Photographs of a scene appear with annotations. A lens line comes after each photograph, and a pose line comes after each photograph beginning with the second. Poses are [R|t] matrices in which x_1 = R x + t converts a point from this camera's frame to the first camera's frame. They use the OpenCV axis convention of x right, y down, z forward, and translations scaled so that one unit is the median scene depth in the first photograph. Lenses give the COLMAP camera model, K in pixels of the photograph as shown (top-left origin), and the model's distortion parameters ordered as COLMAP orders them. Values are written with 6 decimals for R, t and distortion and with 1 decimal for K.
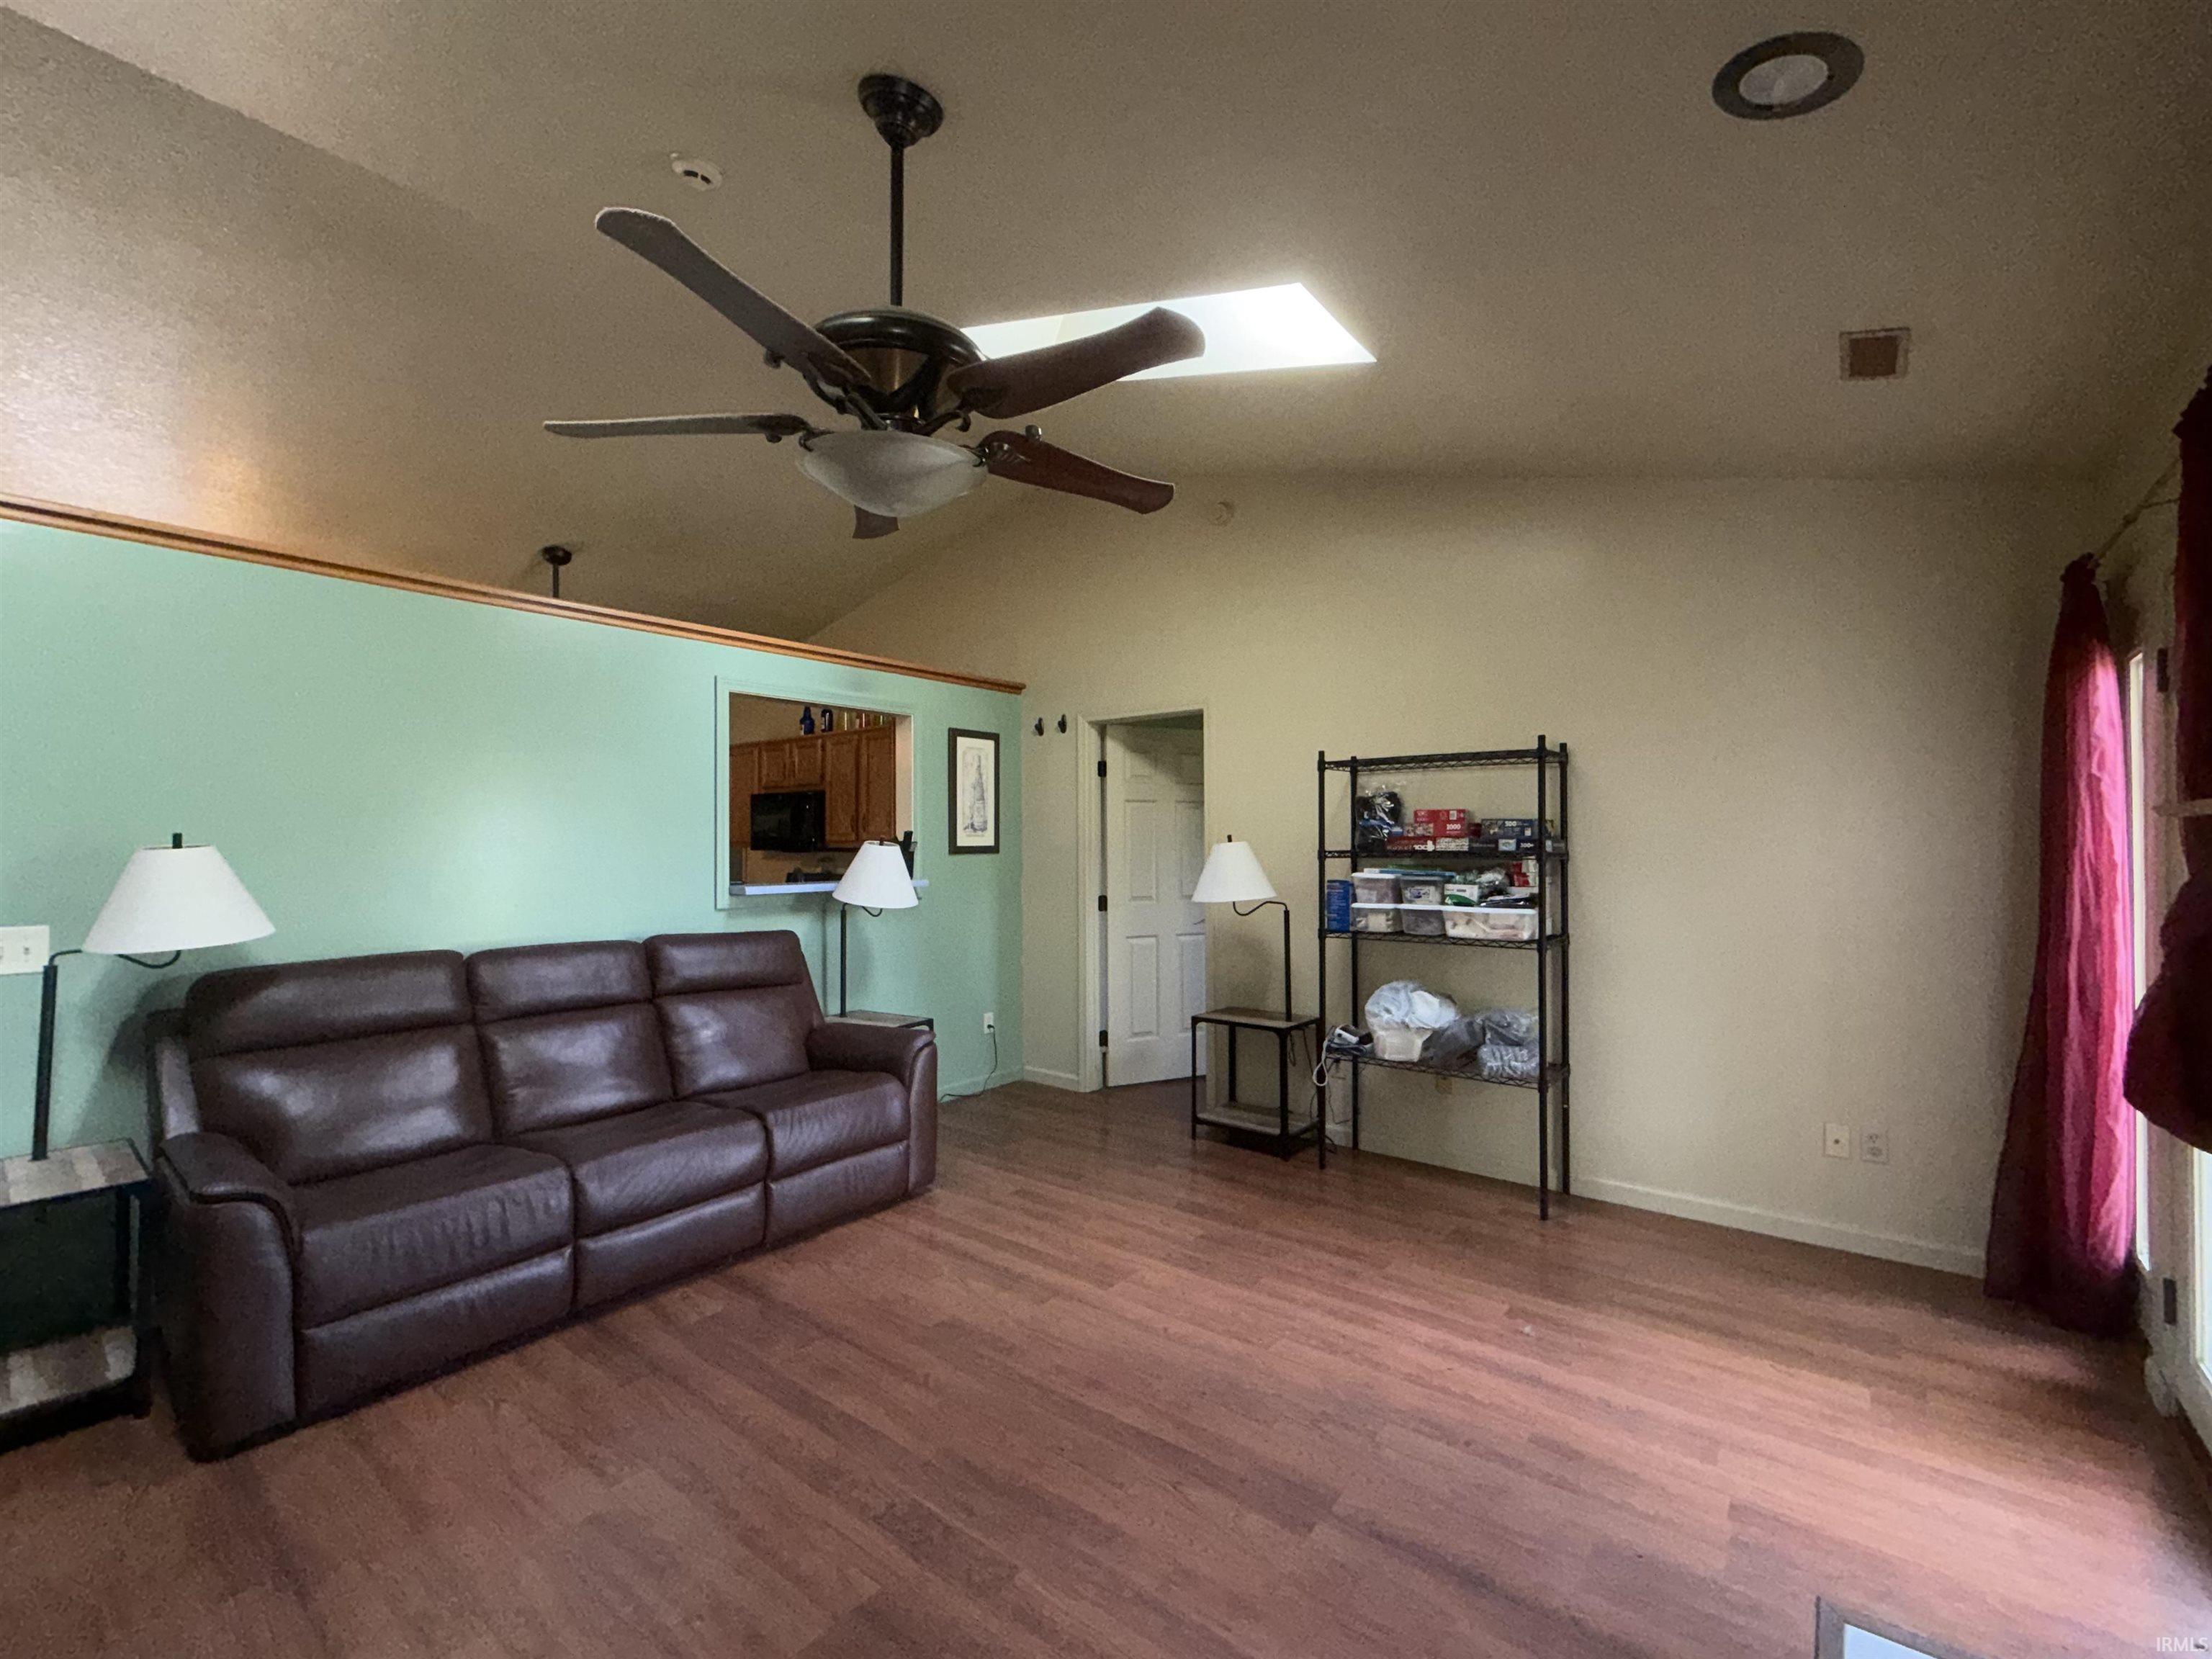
lens RADIAL K [[952.9, 0, 1105.7], [0, 952.9, 844.1], [0, 0, 1]] dist [0.003889, 0.000237]
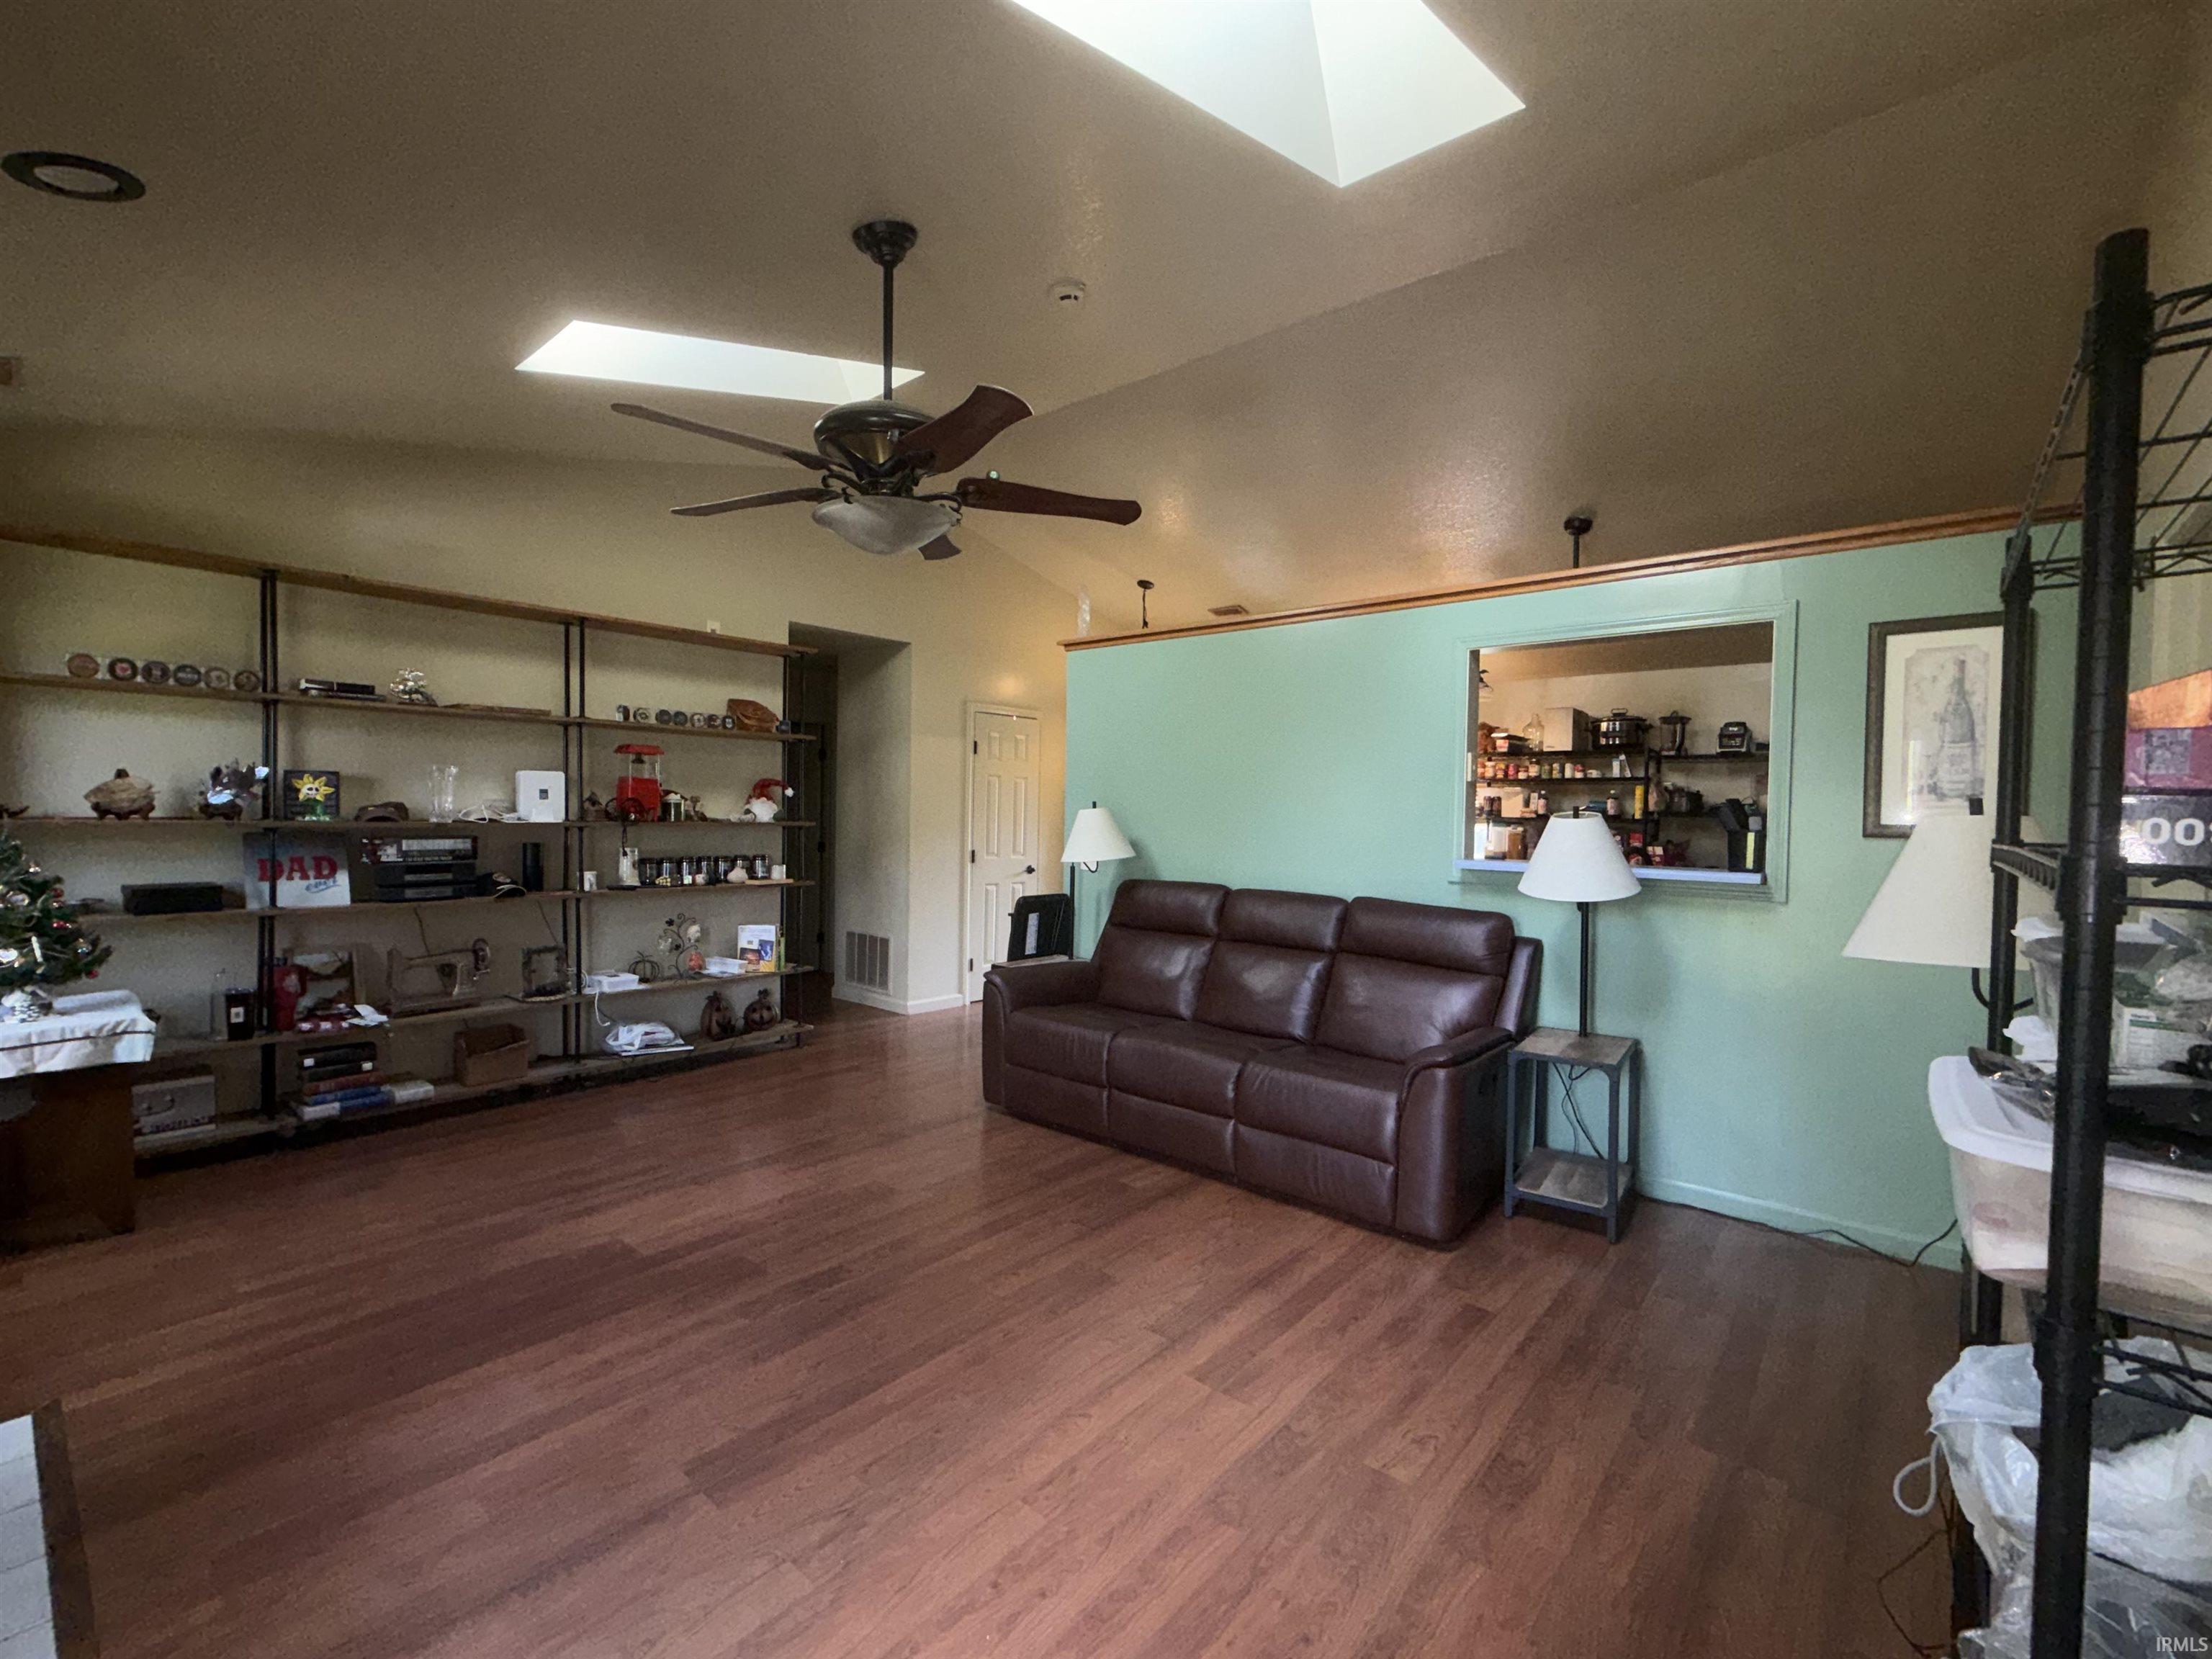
lens RADIAL K [[952.9, 0, 1097.8], [0, 952.9, 814.3], [0, 0, 1]] dist [0.003889, 0.000237]
pose [[-0.035628, 0.010944, -0.999305, 0.649537], [-0.017662, 0.999777, 0.011579, -0.002162], [0.999209, 0.018063, -0.035427, 0.784324]]
